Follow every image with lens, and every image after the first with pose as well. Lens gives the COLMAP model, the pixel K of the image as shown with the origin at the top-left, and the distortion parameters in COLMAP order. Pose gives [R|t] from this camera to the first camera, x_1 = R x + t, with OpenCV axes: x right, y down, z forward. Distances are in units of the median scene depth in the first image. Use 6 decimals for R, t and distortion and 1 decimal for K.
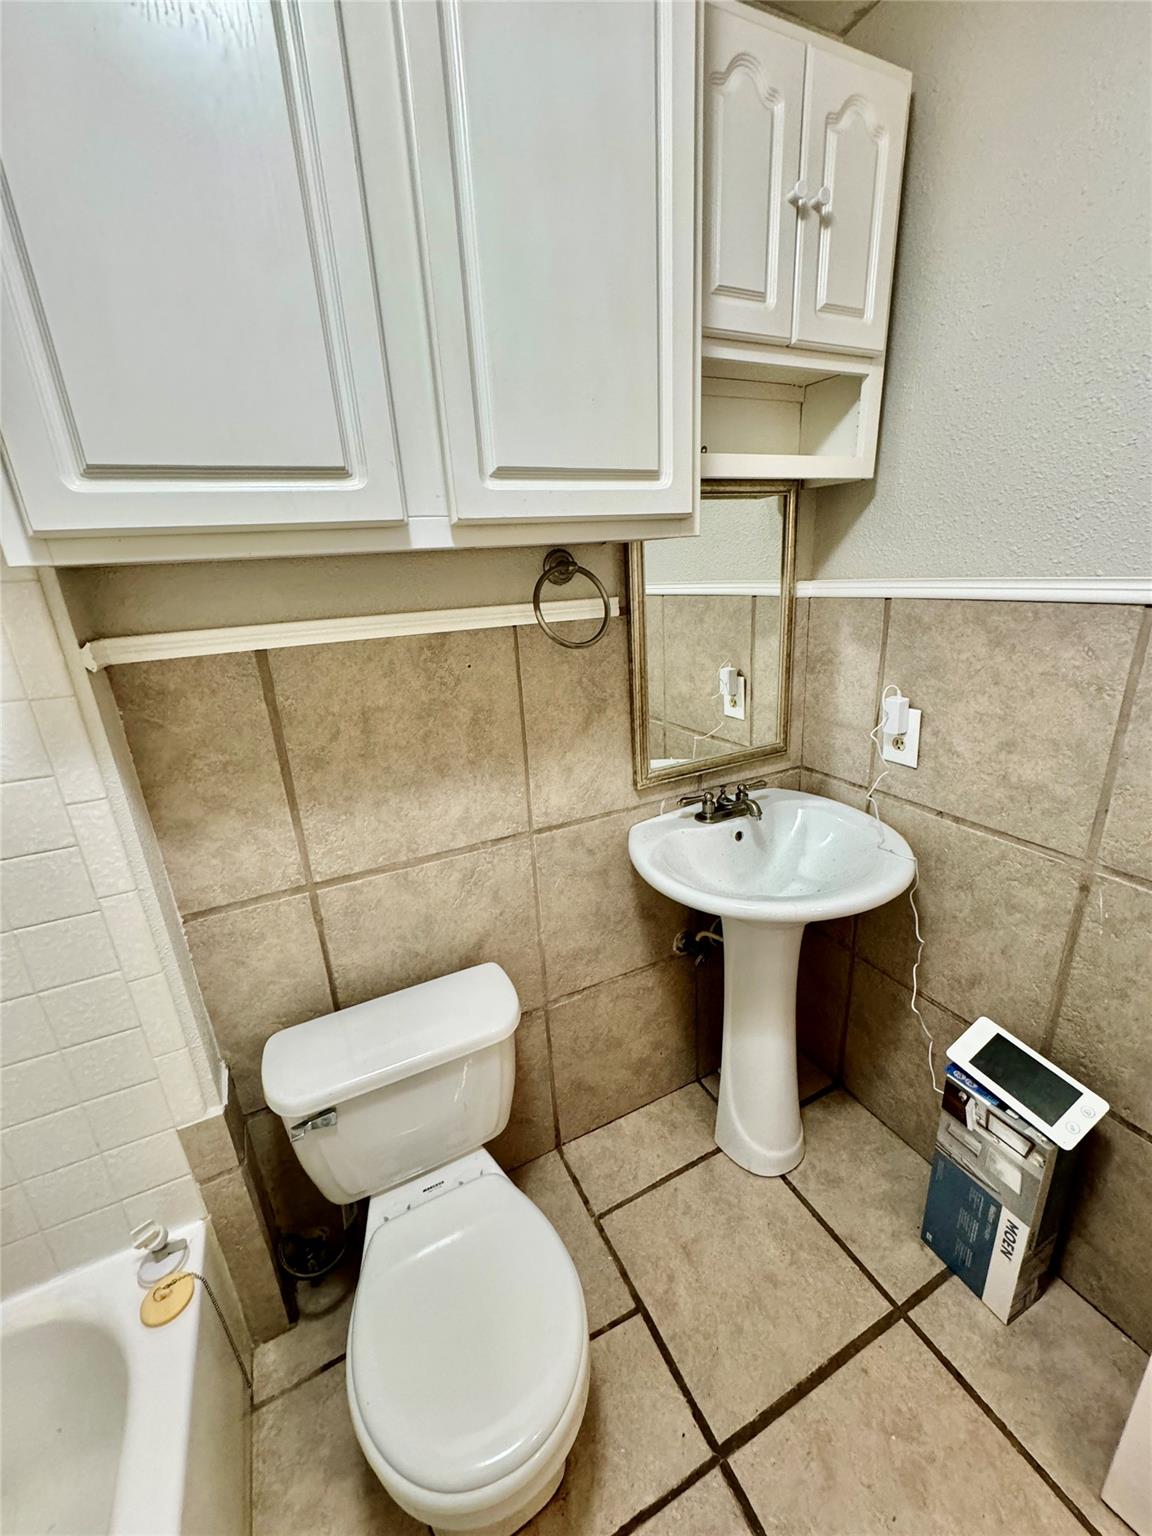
lens RADIAL K [[610.5, 0, 576.0], [0, 610.5, 768.0], [0, 0, 1]] dist [-0.002299, 0.000053]
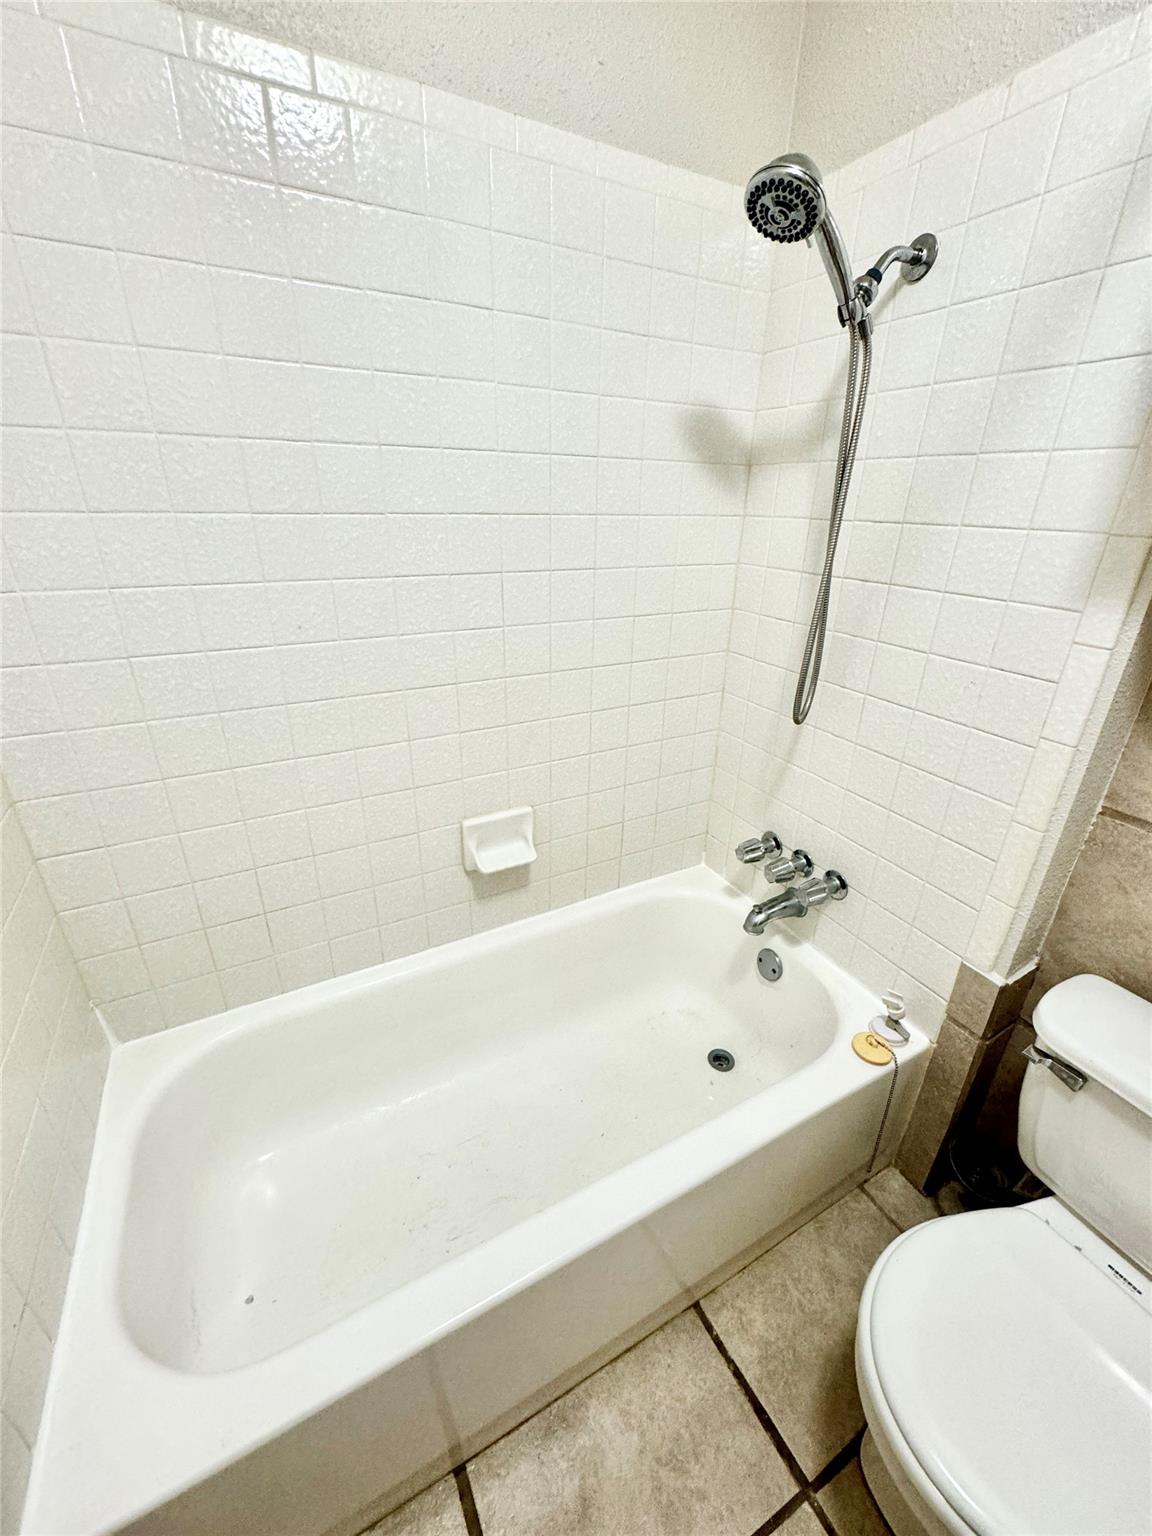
lens RADIAL K [[610.5, 0, 576.0], [0, 610.5, 768.0], [0, 0, 1]] dist [-0.002299, 0.000053]
pose [[0.026172, 0.455533, -0.889834, 0.130374], [-0.332547, 0.843410, 0.421986, 0.062725], [0.942723, 0.284867, 0.173560, 0.051812]]
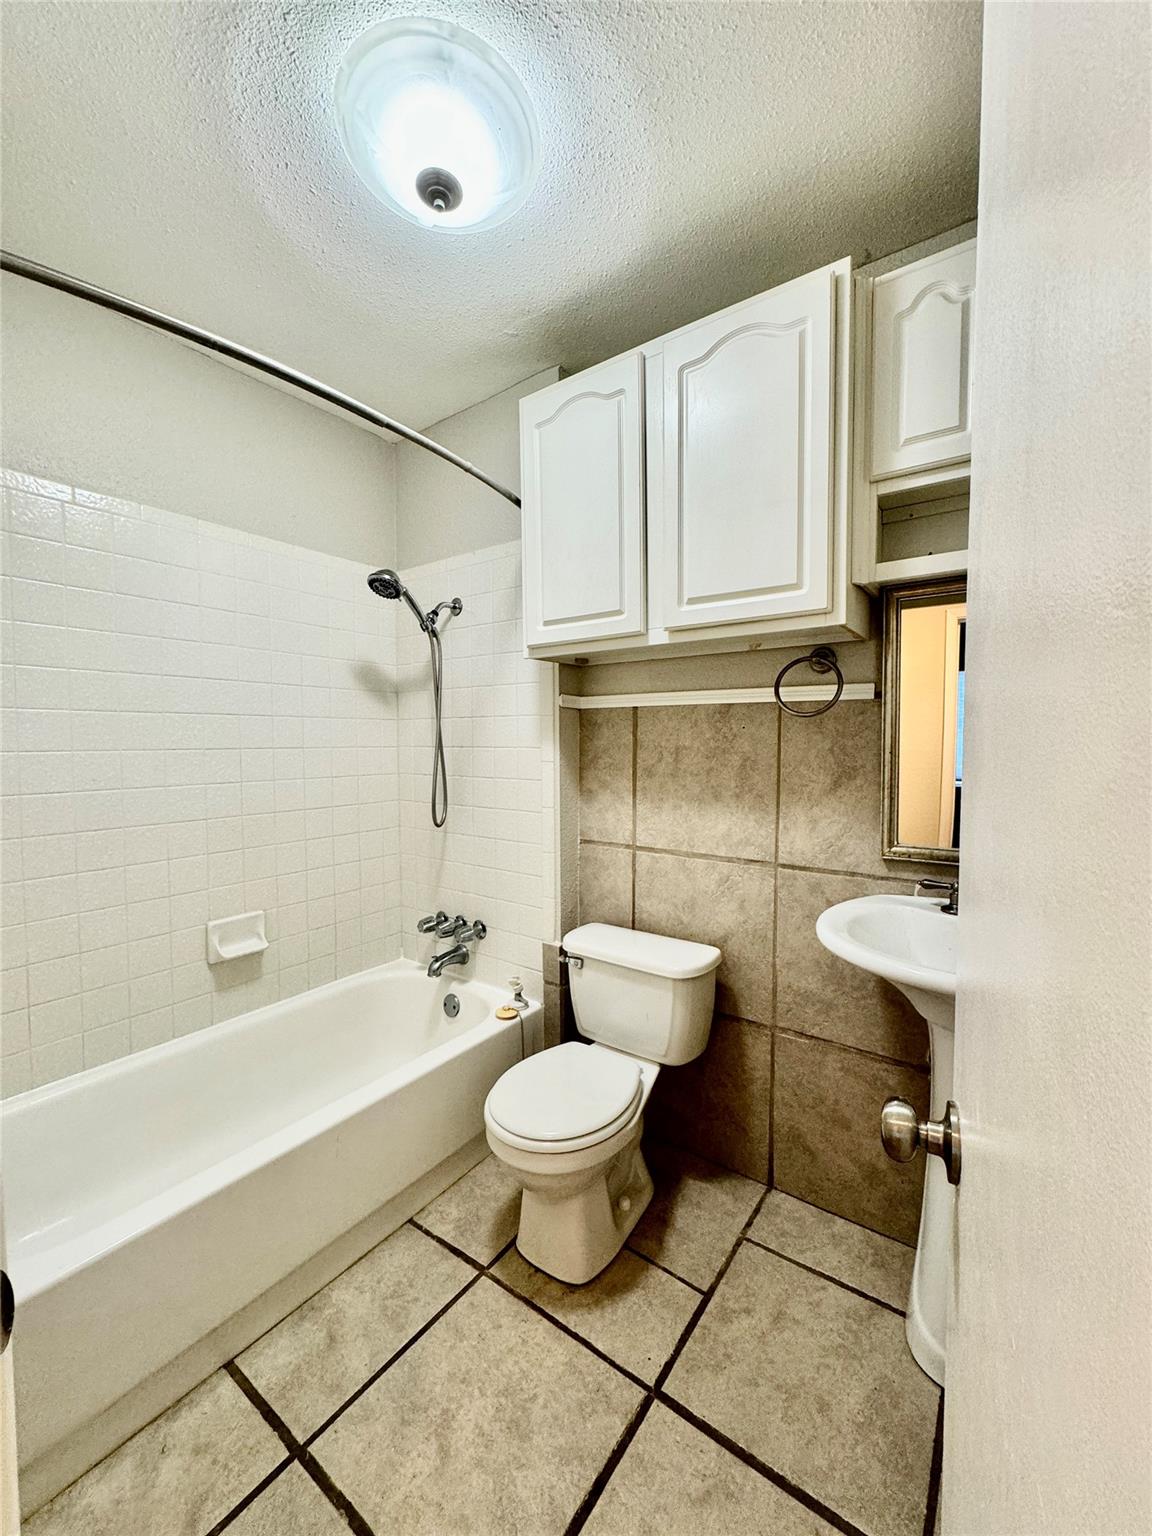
lens RADIAL K [[610.5, 0, 576.0], [0, 610.5, 768.0], [0, 0, 1]] dist [-0.002299, 0.000053]
pose [[0.462162, 0.096547, -0.881524, 0.957887], [-0.301946, 0.951791, -0.054060, 0.127229], [0.833807, 0.291157, 0.469034, 0.016517]]
